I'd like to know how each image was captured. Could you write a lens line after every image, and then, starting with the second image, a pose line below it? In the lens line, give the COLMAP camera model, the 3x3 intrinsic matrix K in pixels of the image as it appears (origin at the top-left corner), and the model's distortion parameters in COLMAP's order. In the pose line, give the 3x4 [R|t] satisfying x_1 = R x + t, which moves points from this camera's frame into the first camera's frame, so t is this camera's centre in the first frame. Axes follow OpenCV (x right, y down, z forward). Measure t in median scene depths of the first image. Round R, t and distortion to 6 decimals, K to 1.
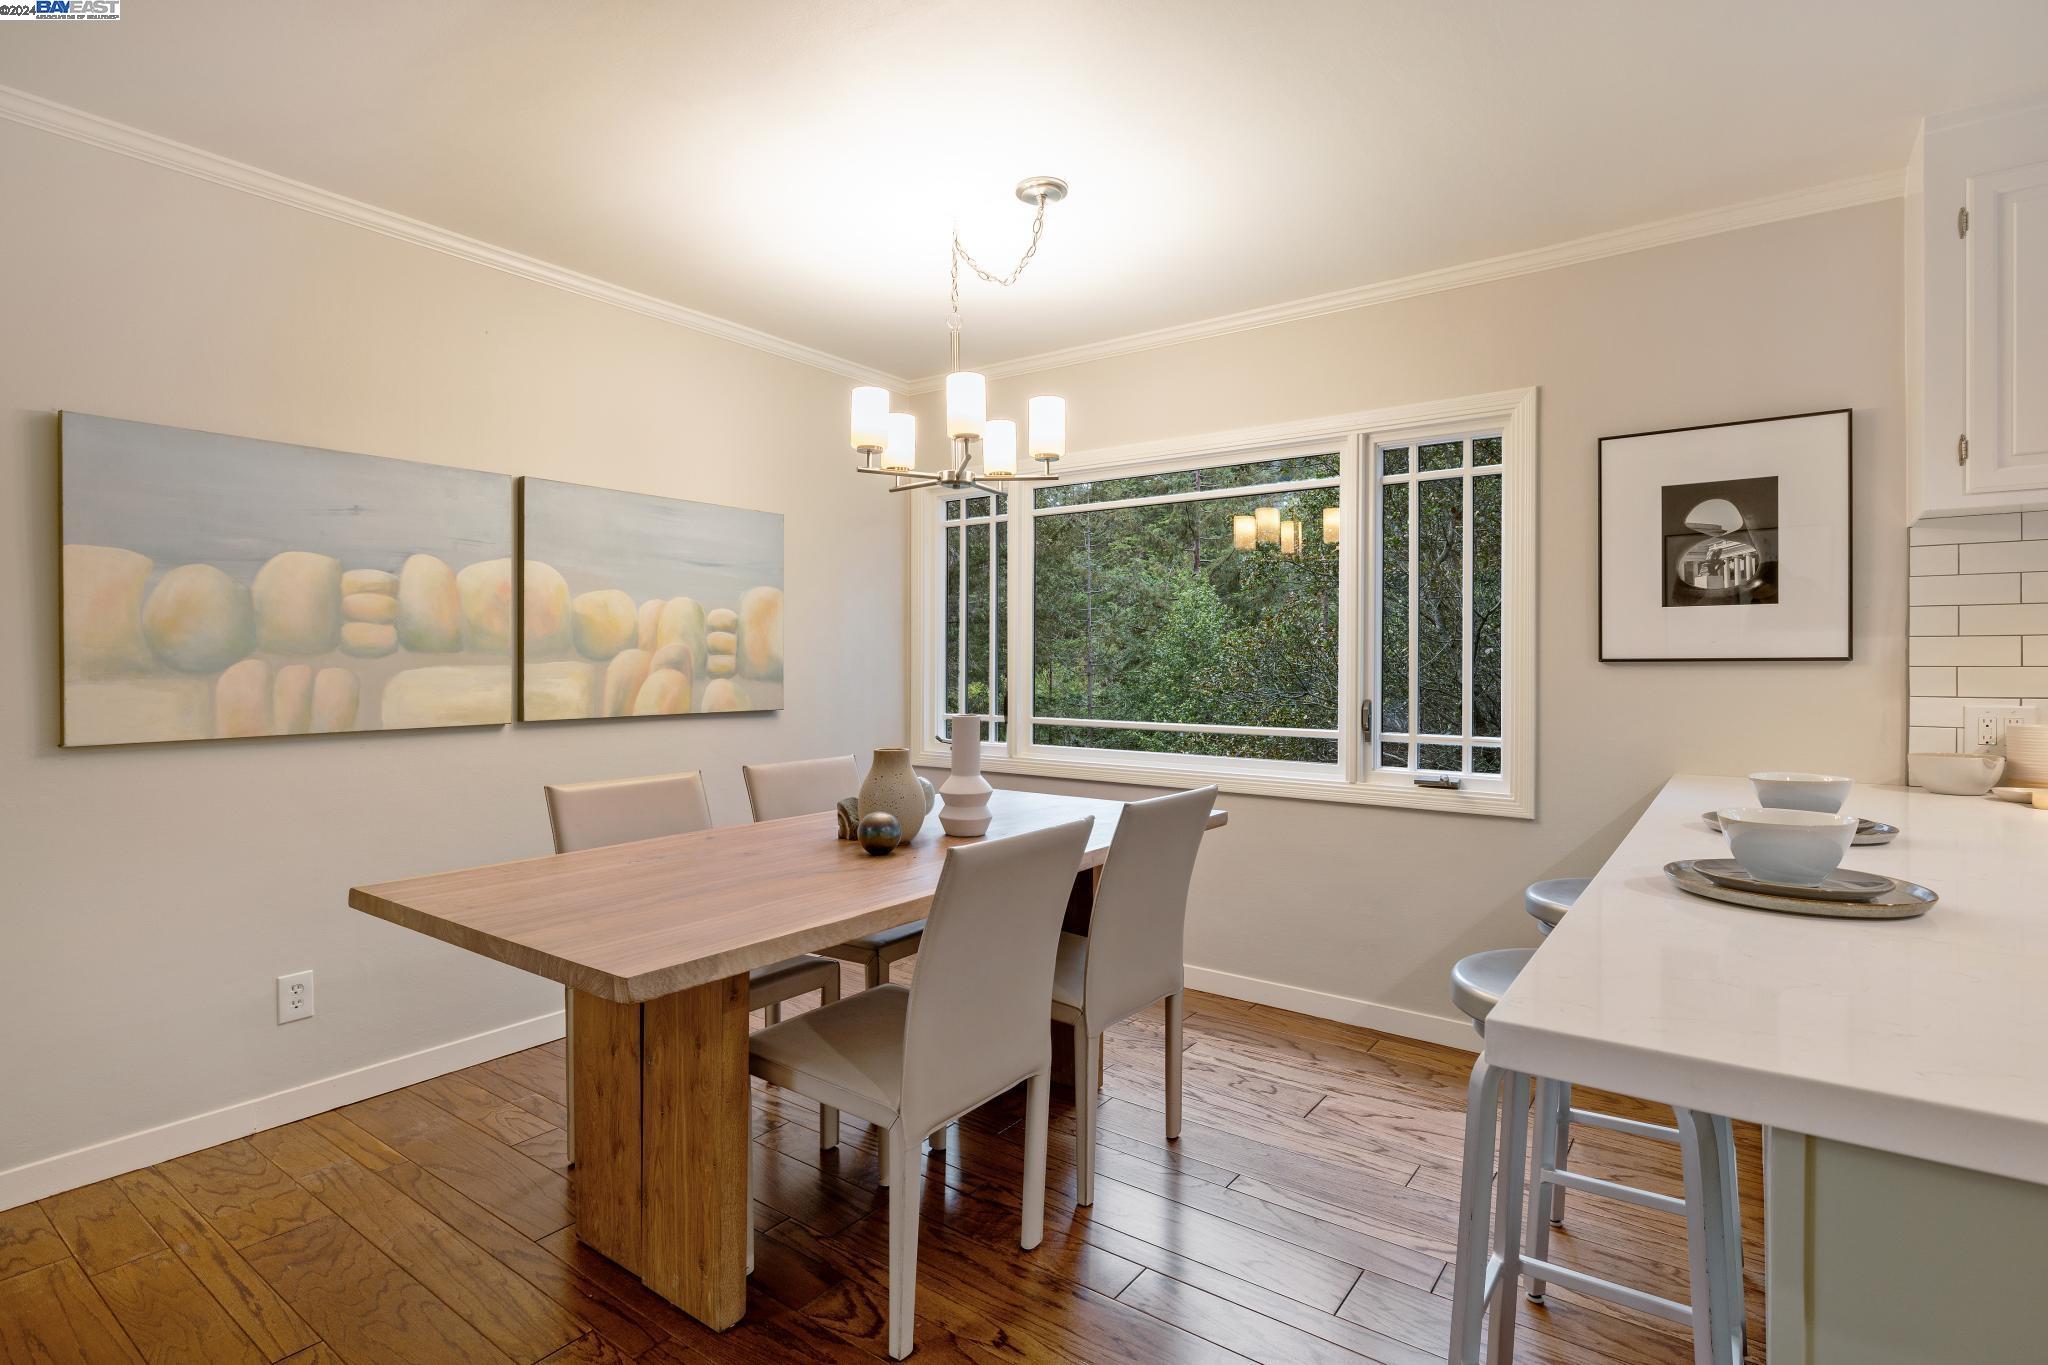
lens RADIAL K [[963.2, 0, 1021.1], [0, 963.2, 677.4], [0, 0, 1]] dist [-0.004106, 0.000615]
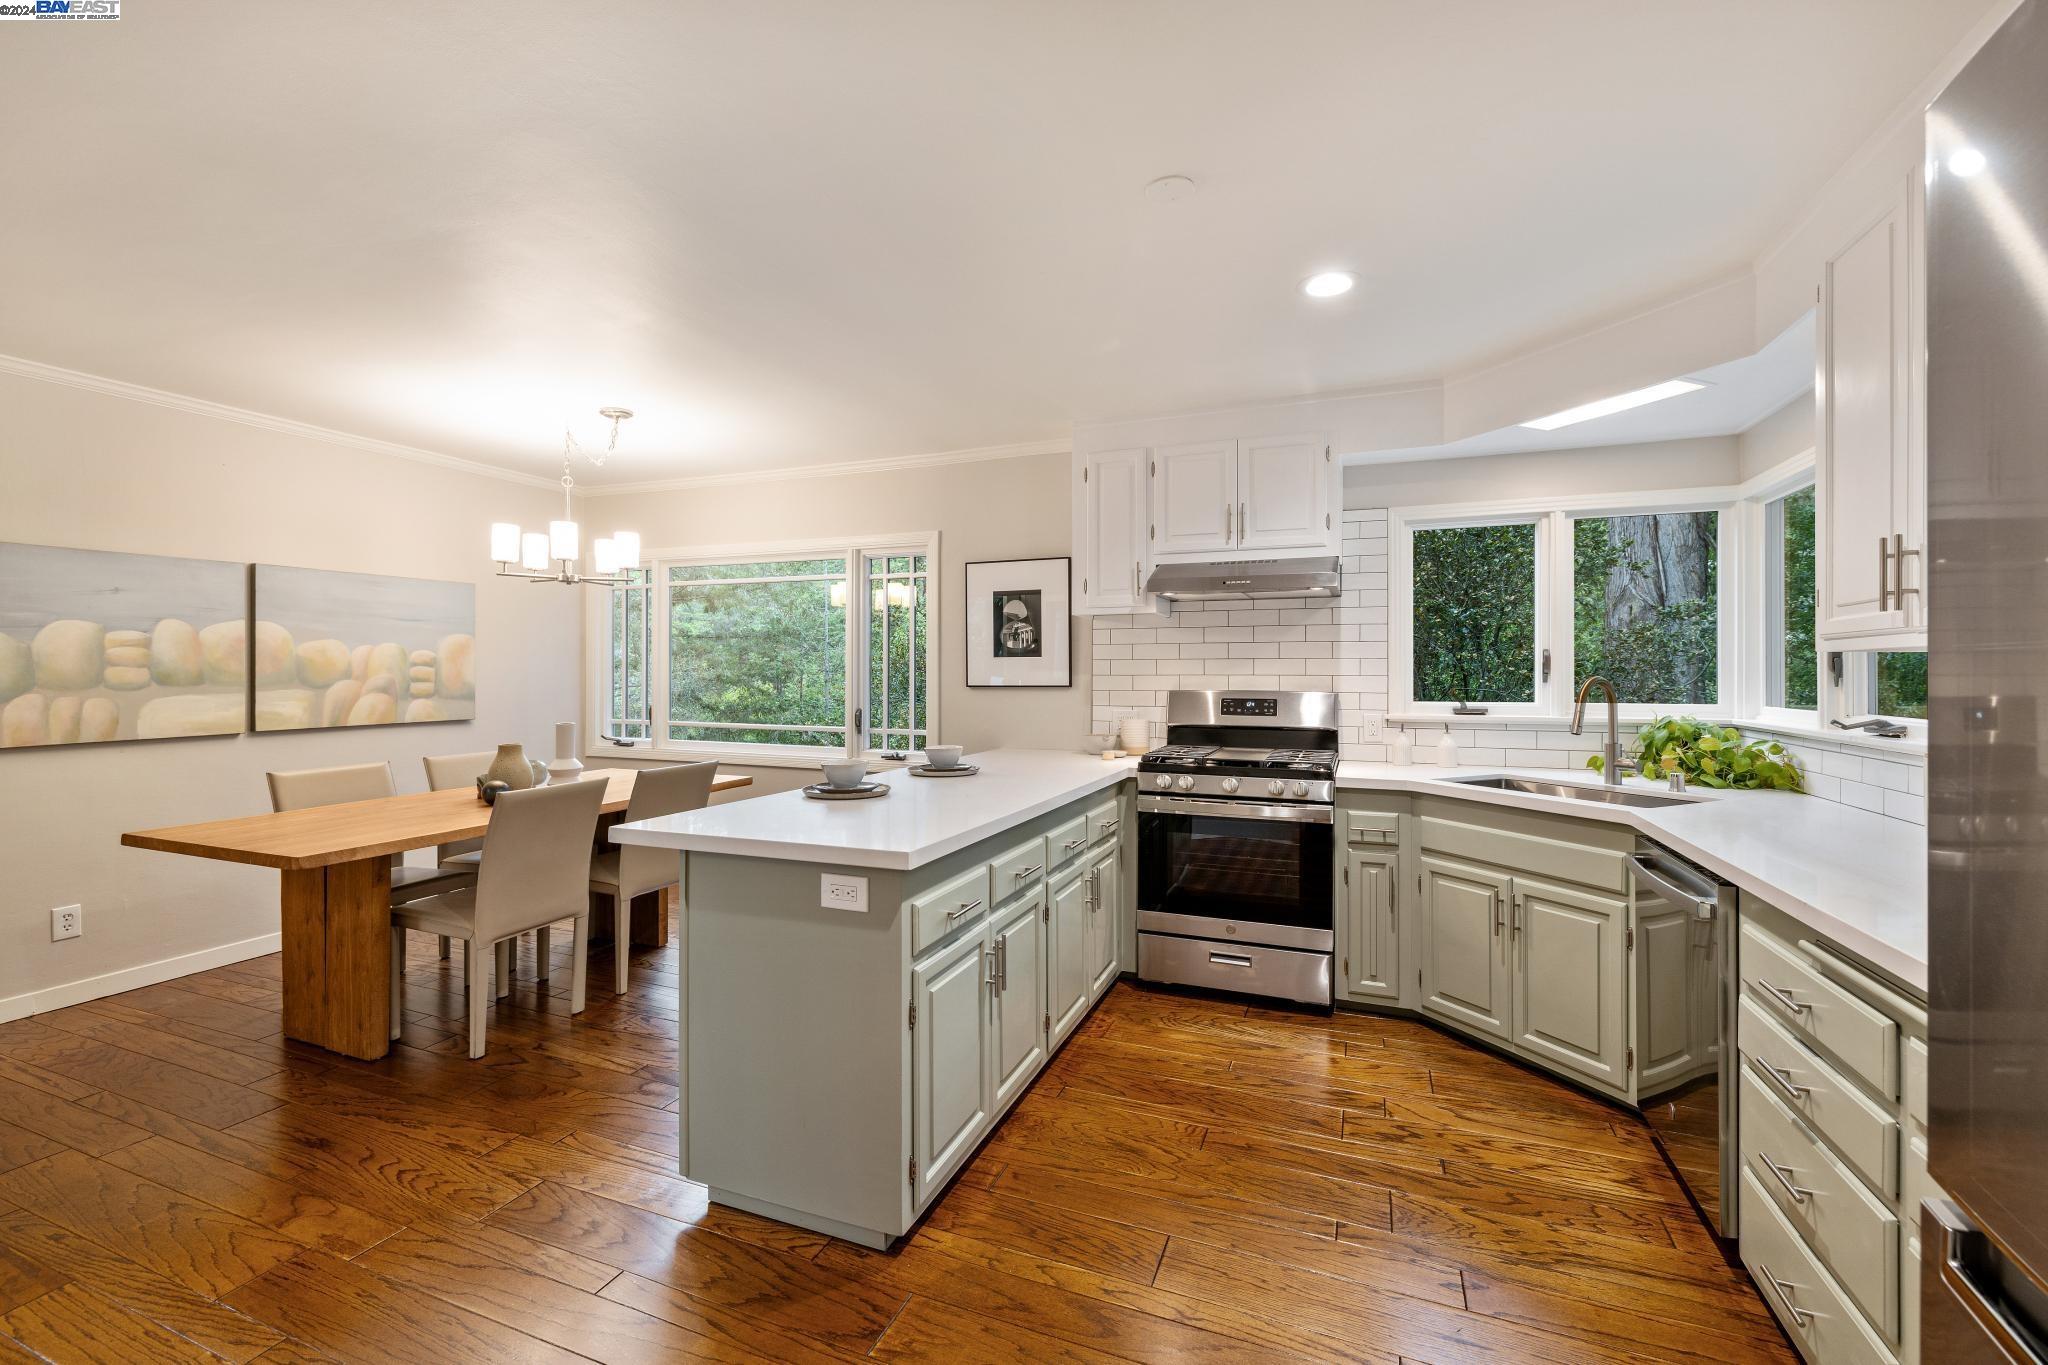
lens RADIAL K [[848.9, 0, 1030.9], [0, 848.9, 675.9], [0, 0, 1]] dist [0.004364, -0.001180]
pose [[0.970877, -0.003499, 0.239551, 0.347972], [0.004237, 0.999988, -0.002568, -0.033179], [-0.239539, 0.003509, 0.970880, -0.589093]]
